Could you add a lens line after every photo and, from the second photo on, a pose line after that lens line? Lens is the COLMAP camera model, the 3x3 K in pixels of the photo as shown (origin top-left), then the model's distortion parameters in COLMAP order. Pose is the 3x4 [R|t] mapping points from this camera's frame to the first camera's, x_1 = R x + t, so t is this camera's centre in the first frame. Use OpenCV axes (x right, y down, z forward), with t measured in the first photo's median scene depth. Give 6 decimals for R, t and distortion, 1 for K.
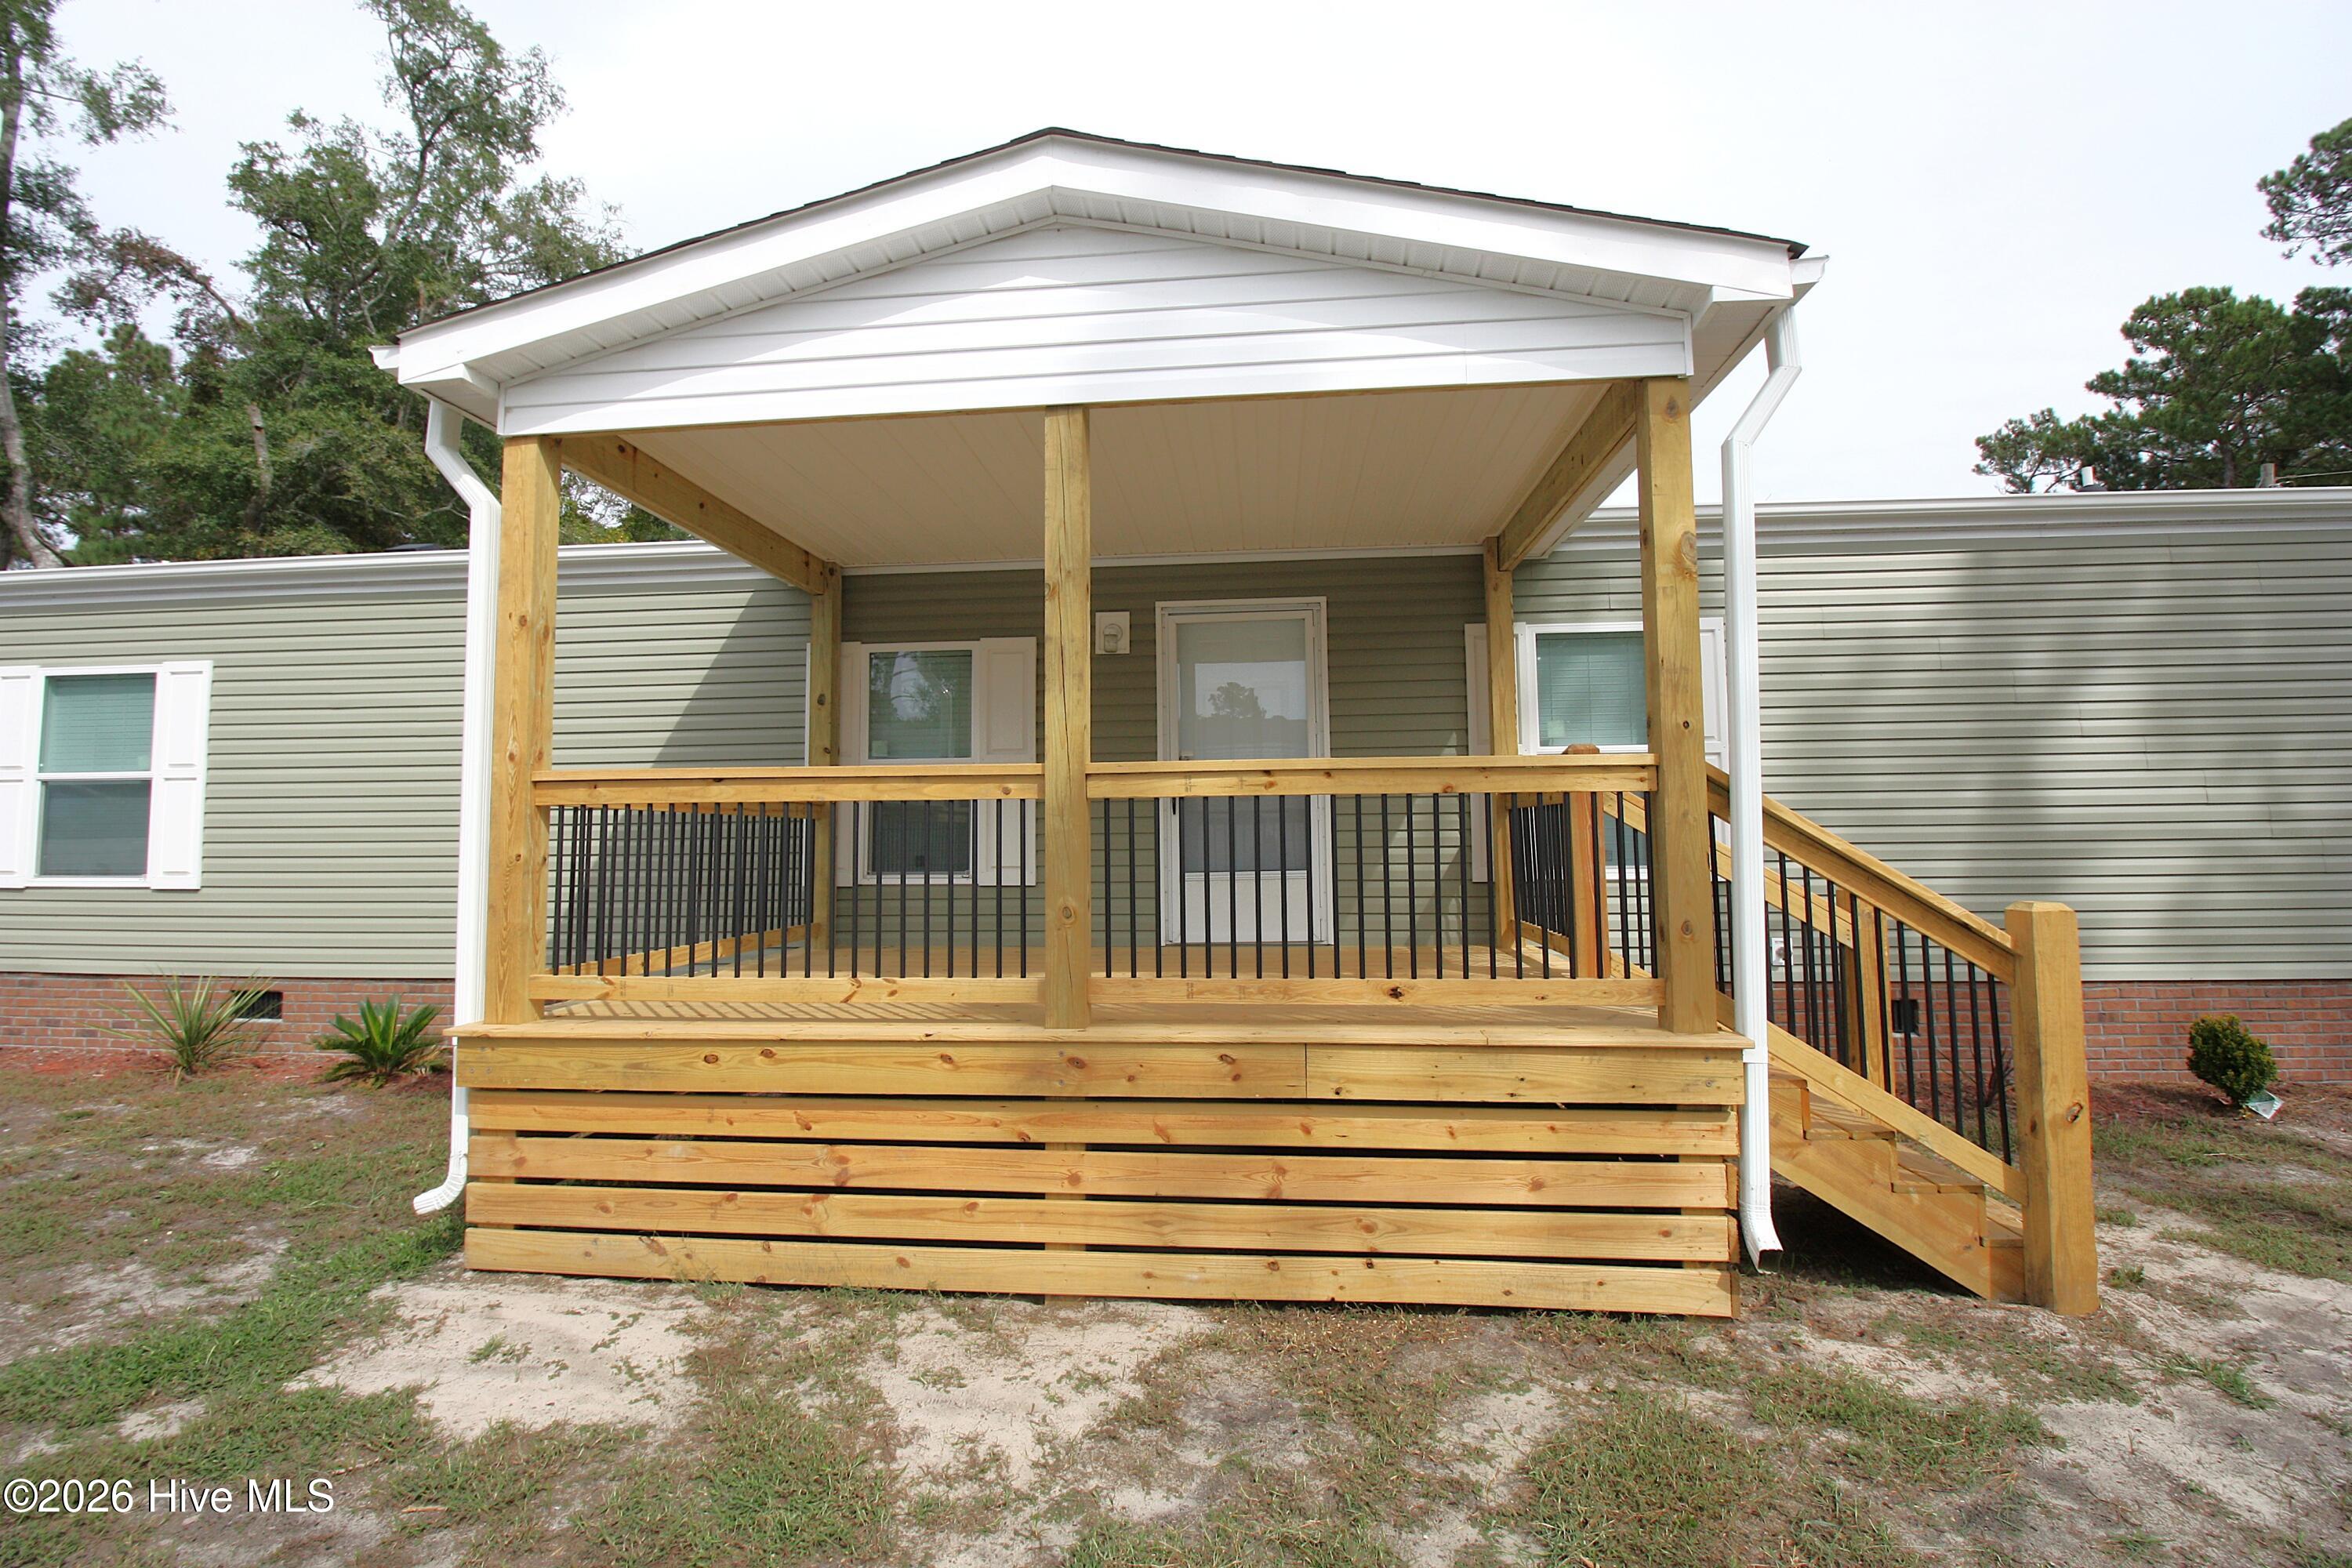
lens RADIAL K [[1048.2, 0, 1176.0], [0, 1048.2, 784.0], [0, 0, 1]] dist [0.000718, 0.000346]
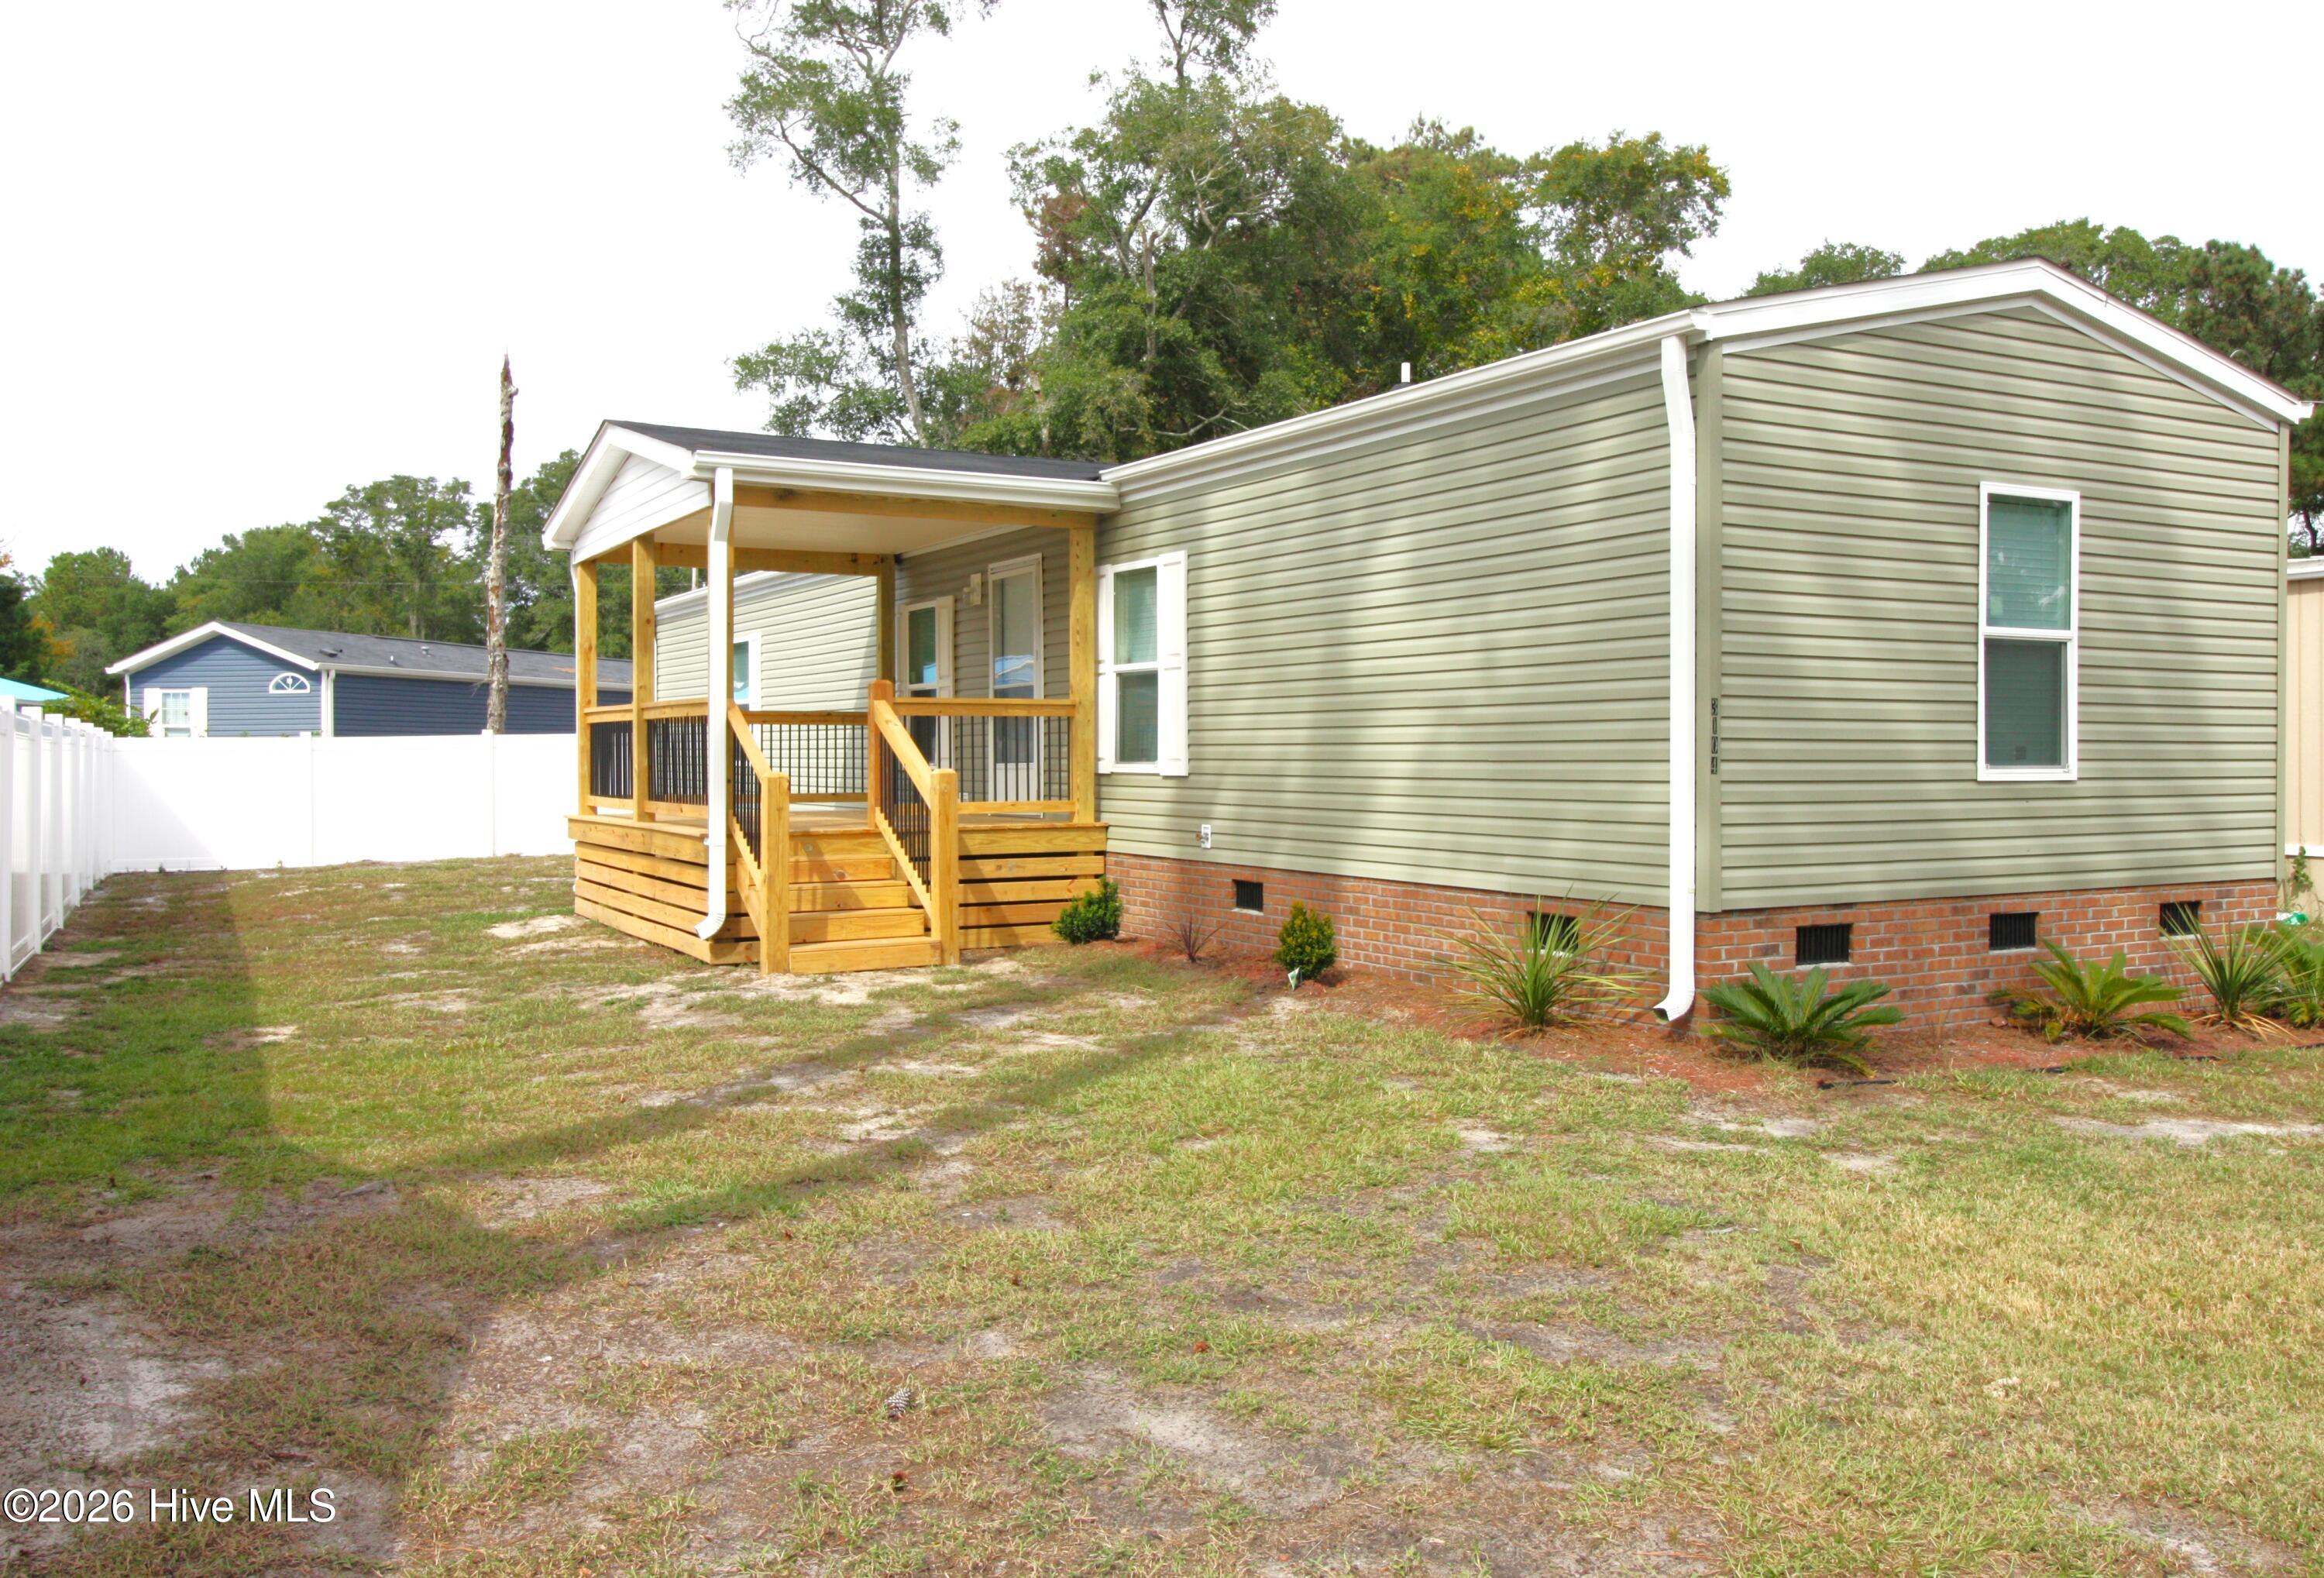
lens RADIAL K [[1891.2, 0, 1122.9], [0, 1891.2, 747.9], [0, 0, 1]] dist [0.011867, -0.004392]
pose [[0.542821, 0.007748, -0.839813, 2.193251], [0.051551, 0.997765, 0.042525, -0.033005], [0.838265, -0.066377, 0.541208, -0.204685]]
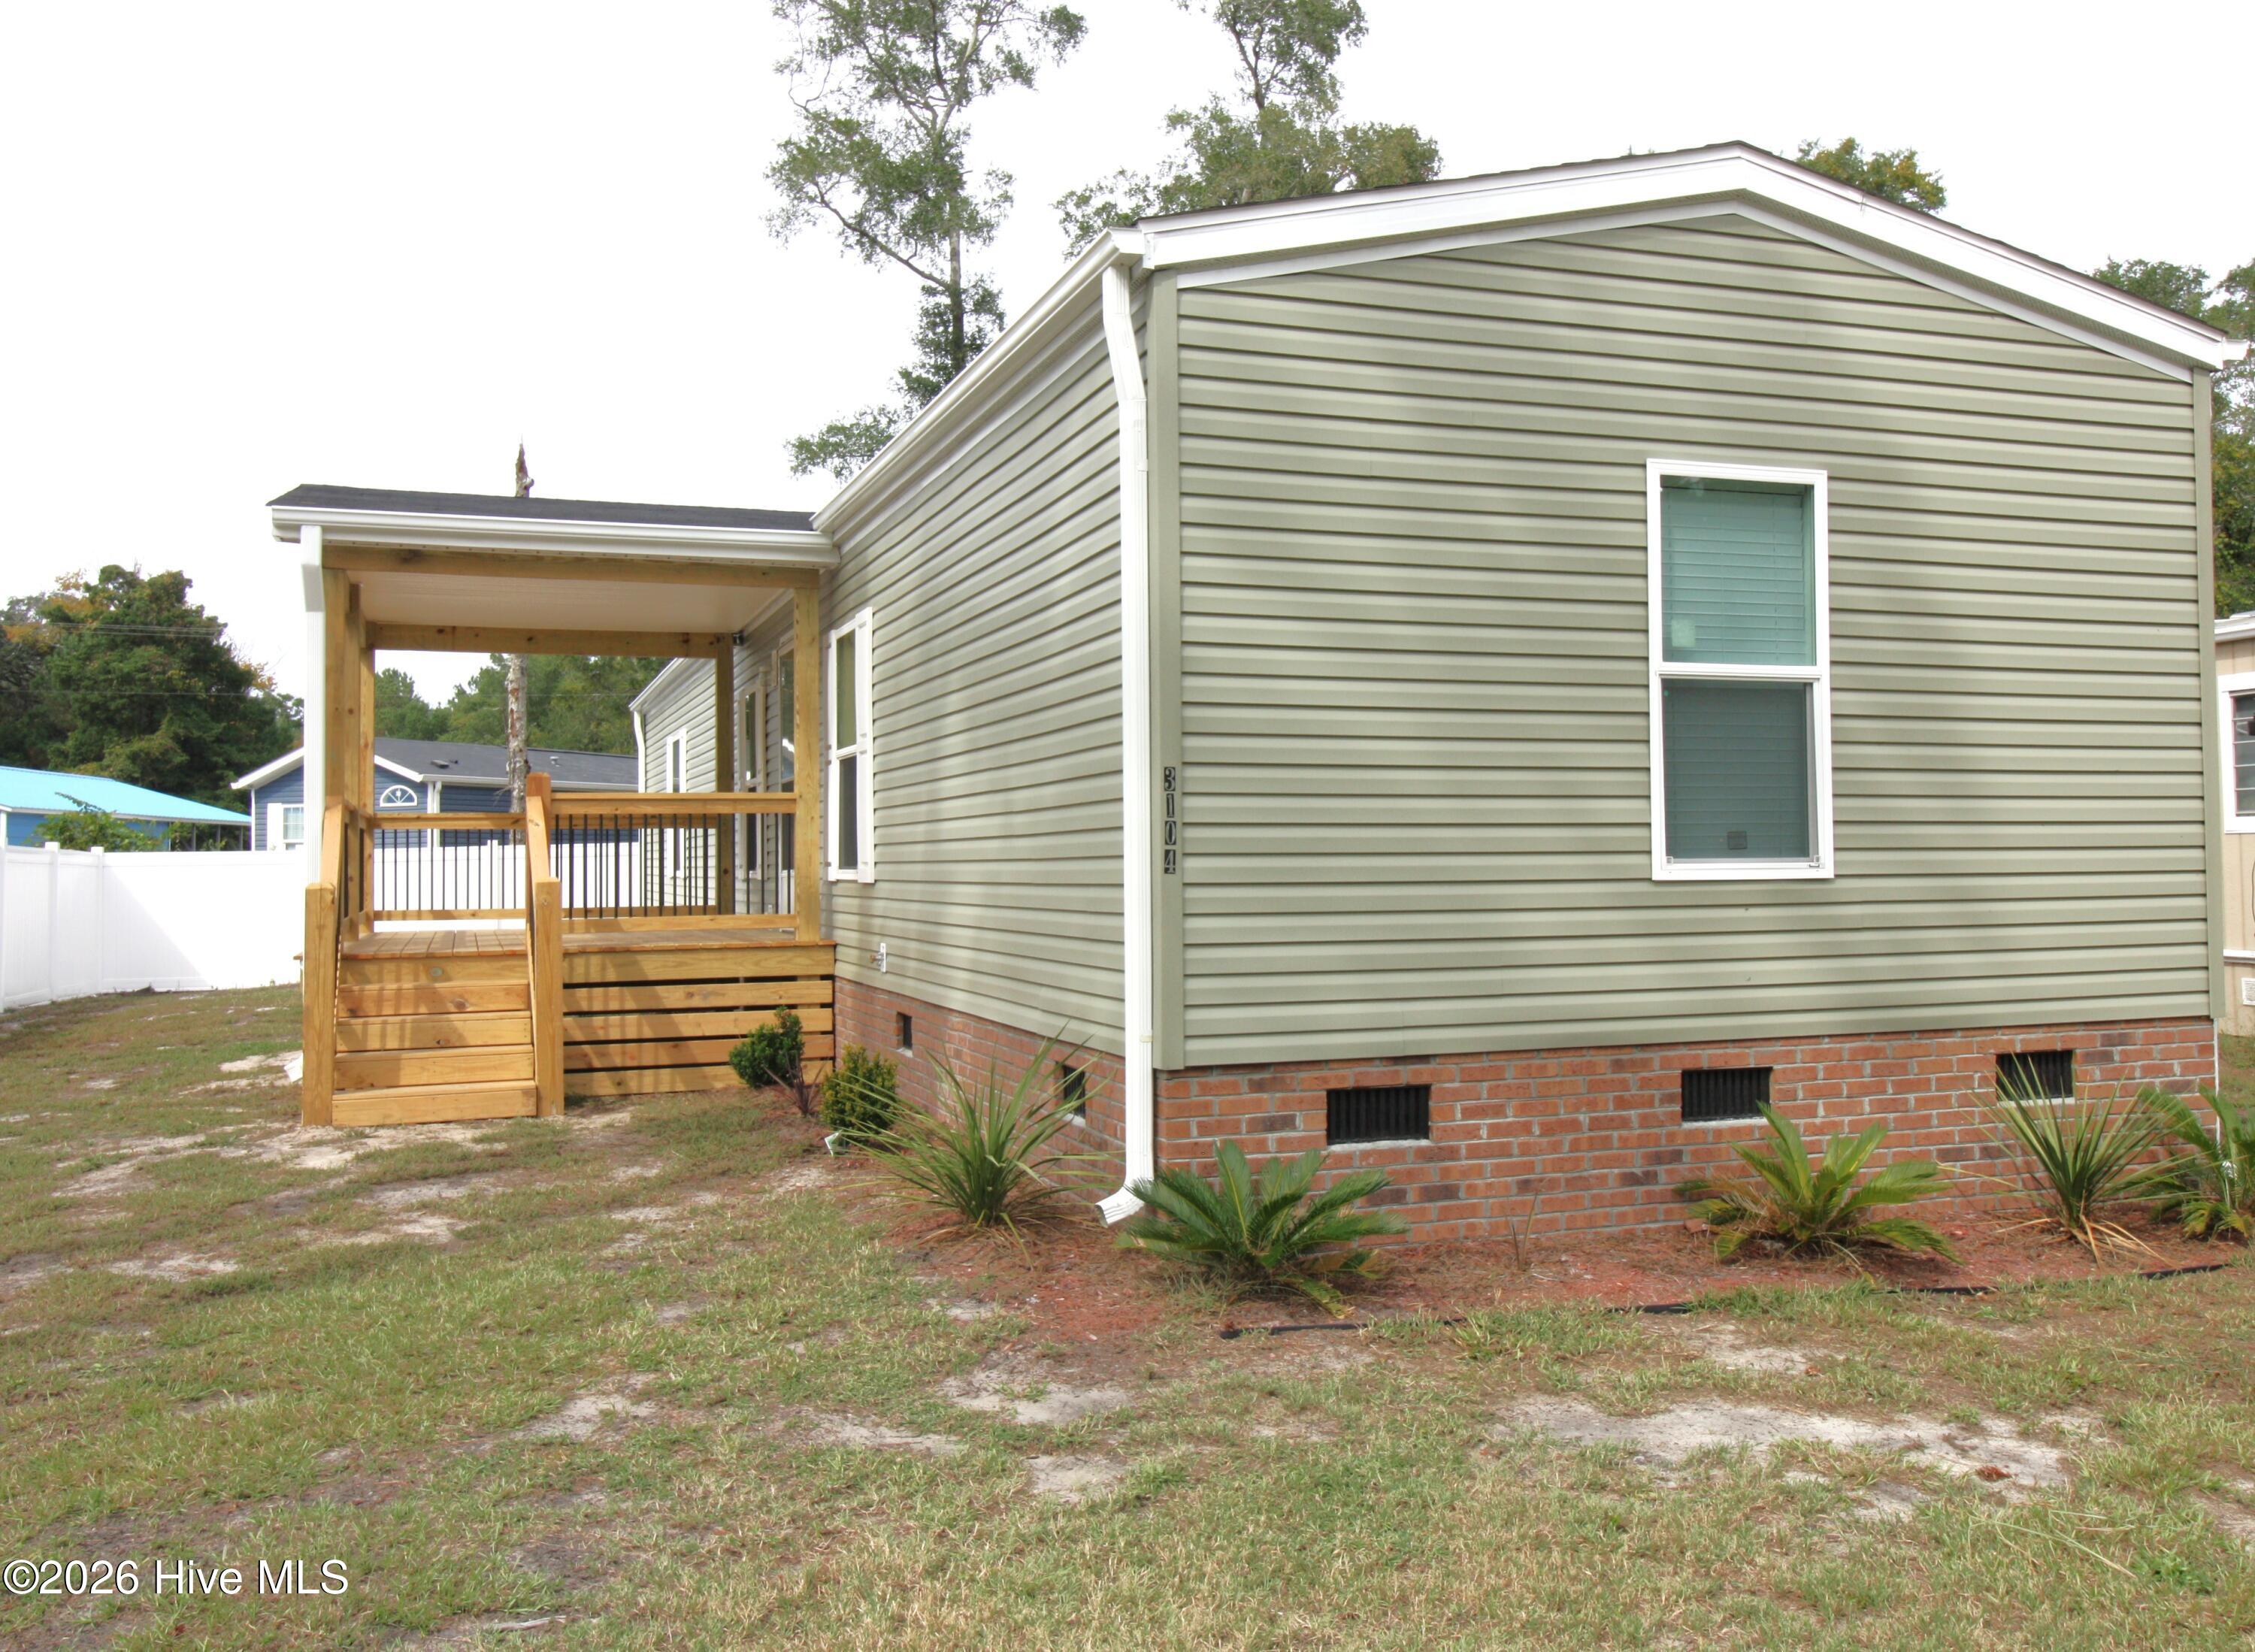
lens RADIAL K [[1961.2, 0, 1130.0], [0, 1961.2, 779.8], [0, 0, 1]] dist [0.013952, -0.005961]
pose [[0.395733, -0.032932, -0.917775, 2.192983], [0.068677, 0.997620, -0.006184, 0.024457], [0.915794, -0.060583, 0.397053, 0.499102]]
